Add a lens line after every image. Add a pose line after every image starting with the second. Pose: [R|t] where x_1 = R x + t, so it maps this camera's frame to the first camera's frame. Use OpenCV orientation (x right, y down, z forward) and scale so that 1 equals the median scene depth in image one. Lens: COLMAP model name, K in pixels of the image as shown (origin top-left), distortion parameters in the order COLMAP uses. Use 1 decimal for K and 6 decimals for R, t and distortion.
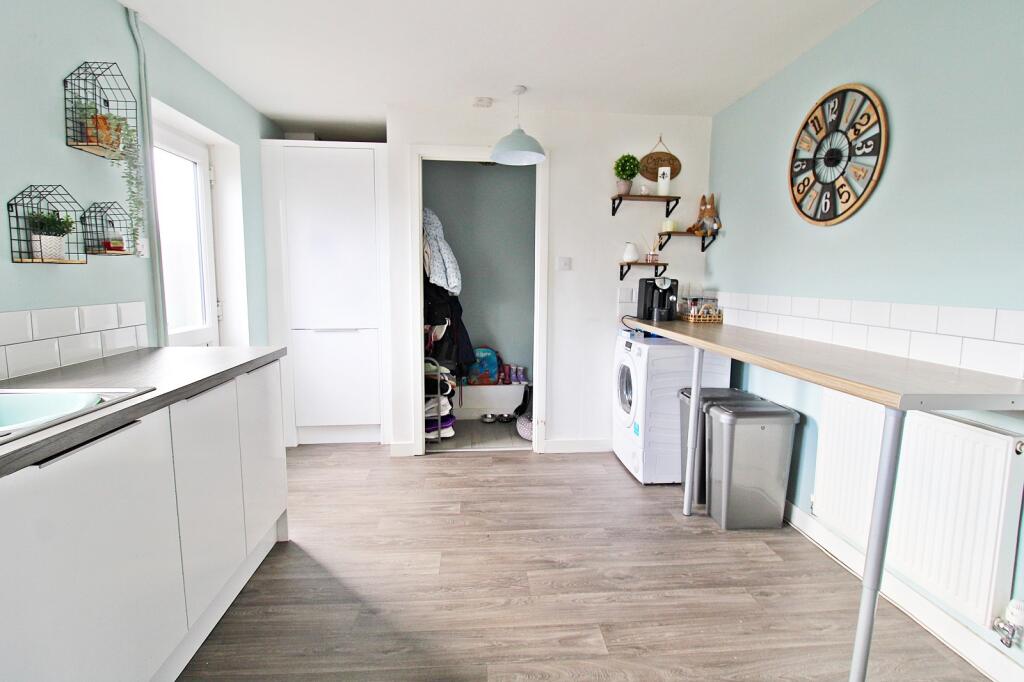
lens RADIAL K [[501.5, 0, 513.6], [0, 501.5, 338.9], [0, 0, 1]] dist [-0.001654, -0.000582]
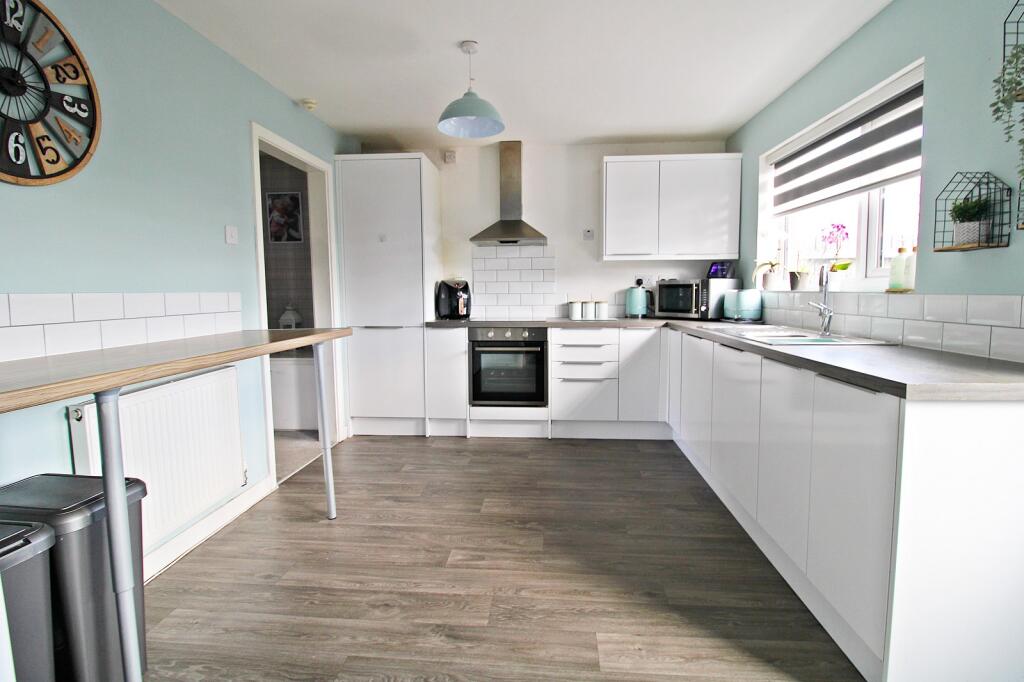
lens RADIAL K [[501.5, 0, 512.7], [0, 501.5, 338.5], [0, 0, 1]] dist [-0.001654, -0.000582]
pose [[-0.987425, -0.013423, 0.157517, -0.143689], [0.021675, 0.975483, 0.219004, -0.175177], [-0.156595, 0.219664, -0.962926, 1.761300]]
